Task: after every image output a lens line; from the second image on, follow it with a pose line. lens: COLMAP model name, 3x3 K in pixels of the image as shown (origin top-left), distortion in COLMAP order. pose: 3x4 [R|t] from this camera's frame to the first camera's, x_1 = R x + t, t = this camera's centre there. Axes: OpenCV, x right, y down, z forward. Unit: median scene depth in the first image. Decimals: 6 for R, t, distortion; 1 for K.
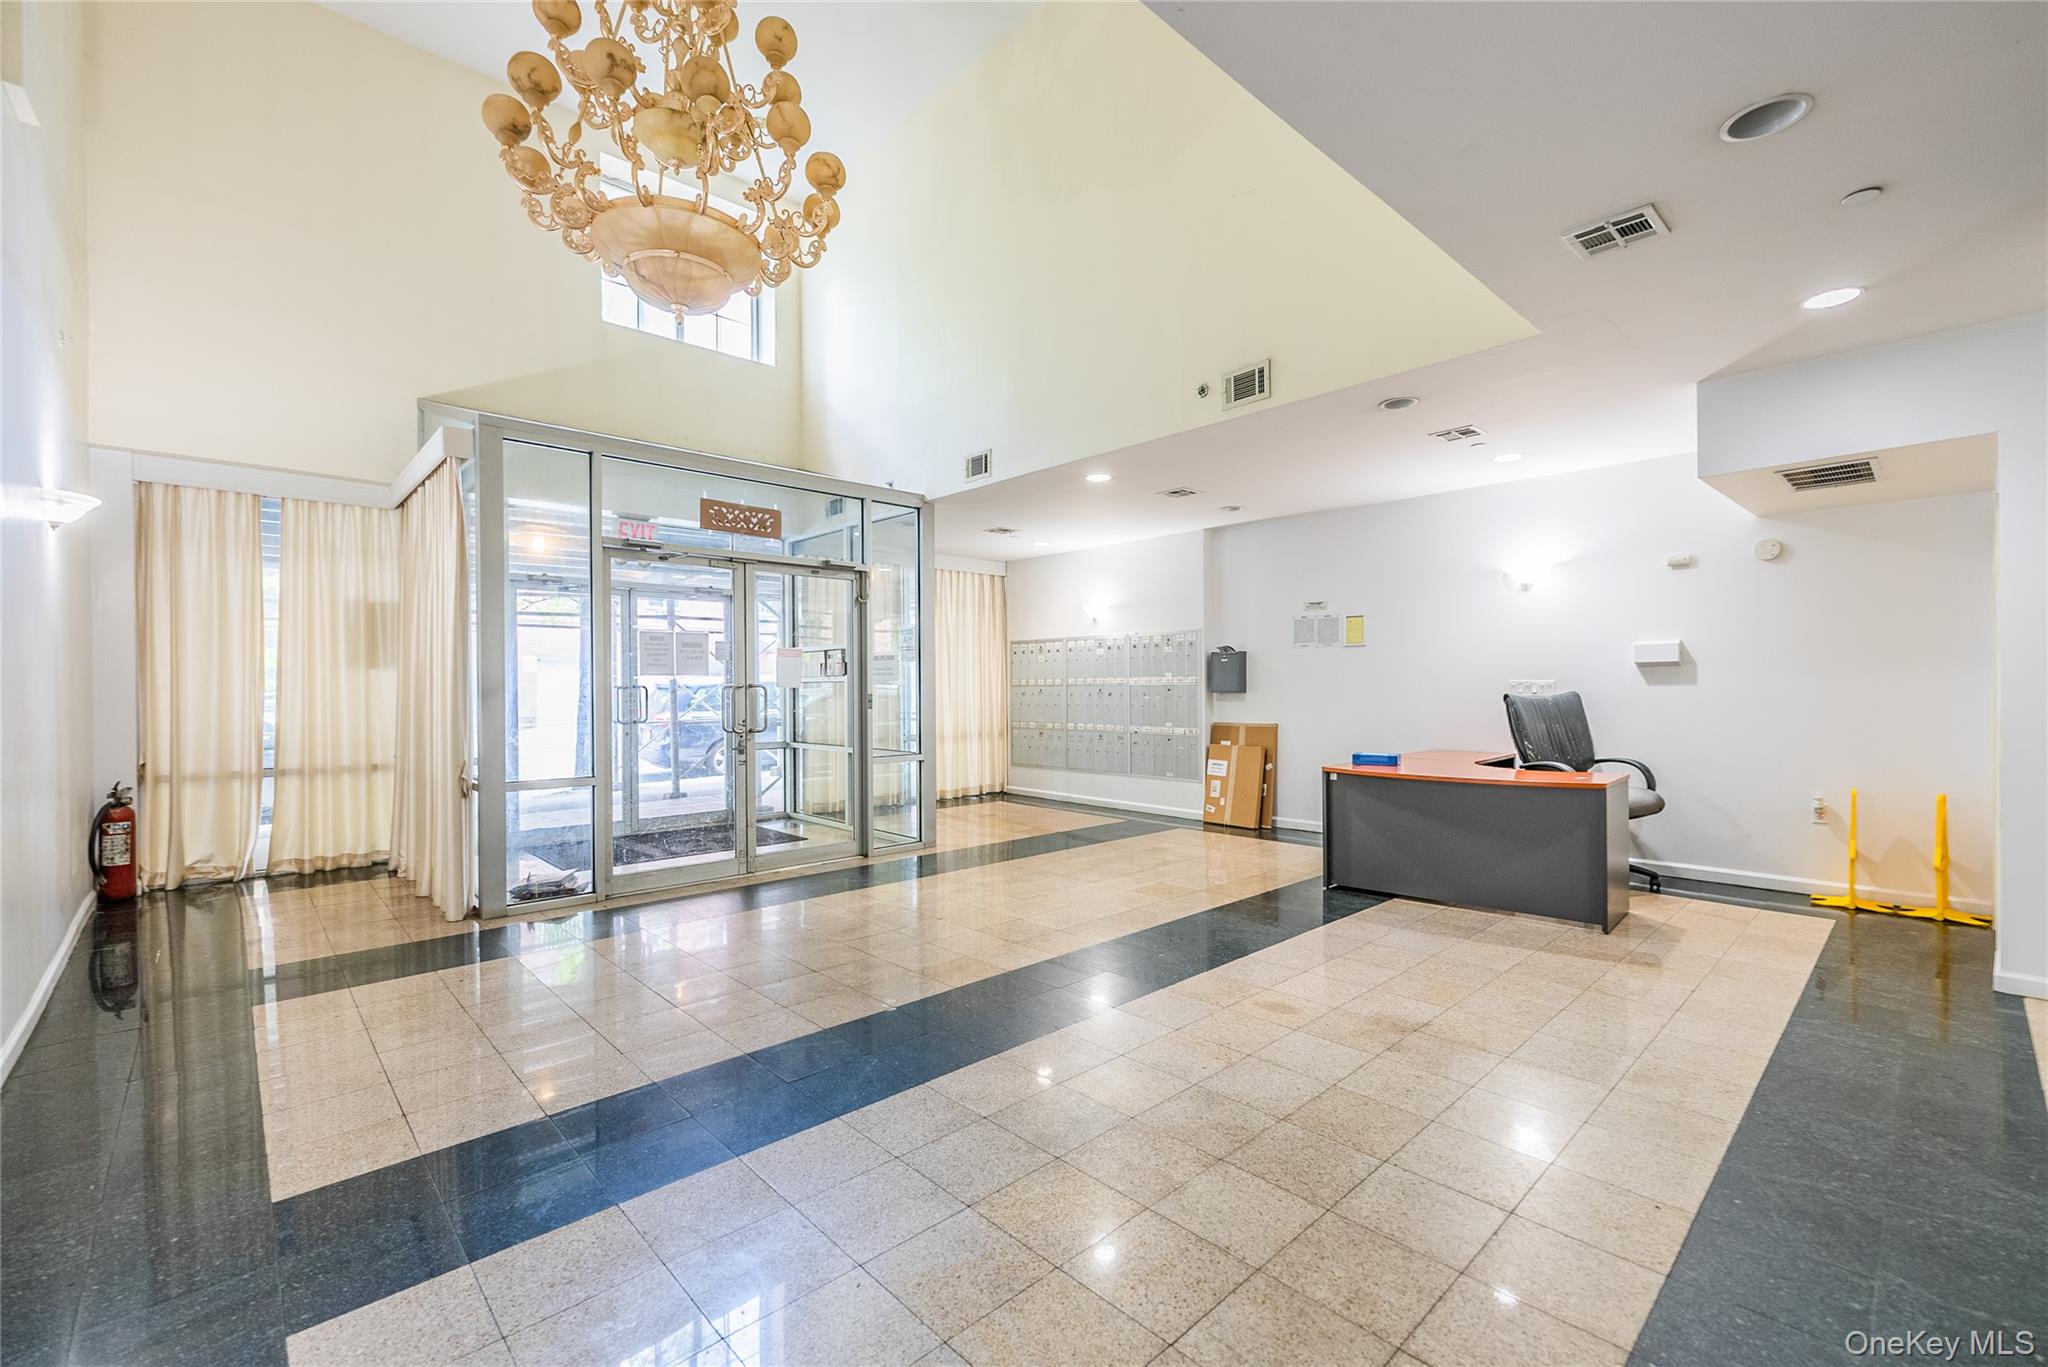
lens RADIAL K [[853.0, 0, 1026.6], [0, 853.0, 695.5], [0, 0, 1]] dist [0.001339, 0.000291]
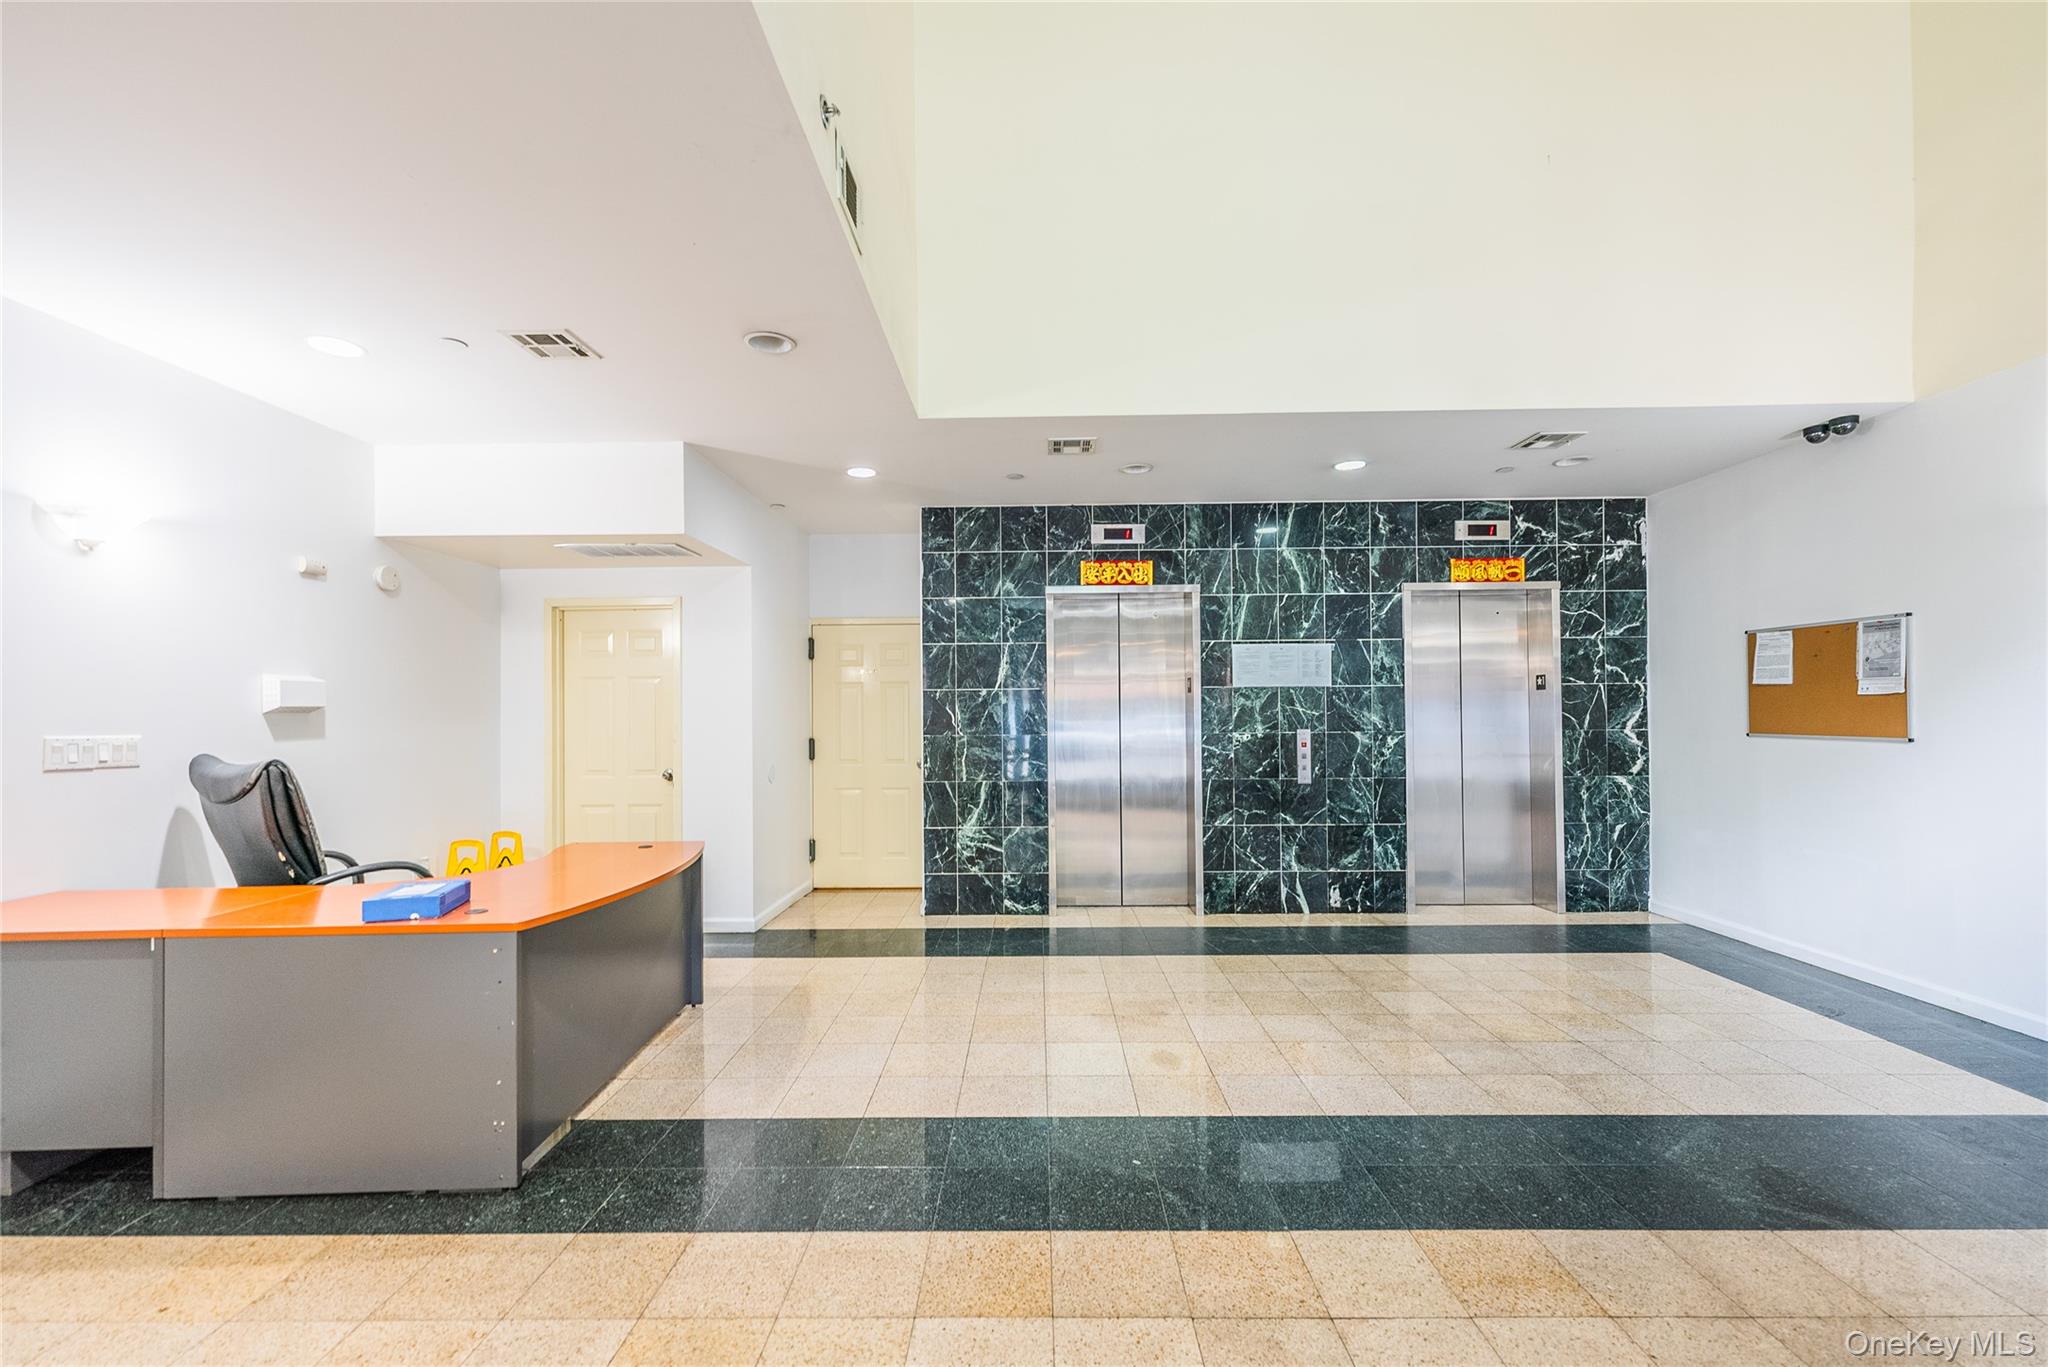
lens RADIAL K [[853.0, 0, 1026.6], [0, 853.0, 695.5], [0, 0, 1]] dist [0.001339, 0.000291]
pose [[-0.728755, 0.026297, 0.684269, -0.094309], [0.023341, 0.999636, -0.013558, -0.014745], [-0.684376, 0.006091, -0.729104, 0.636855]]
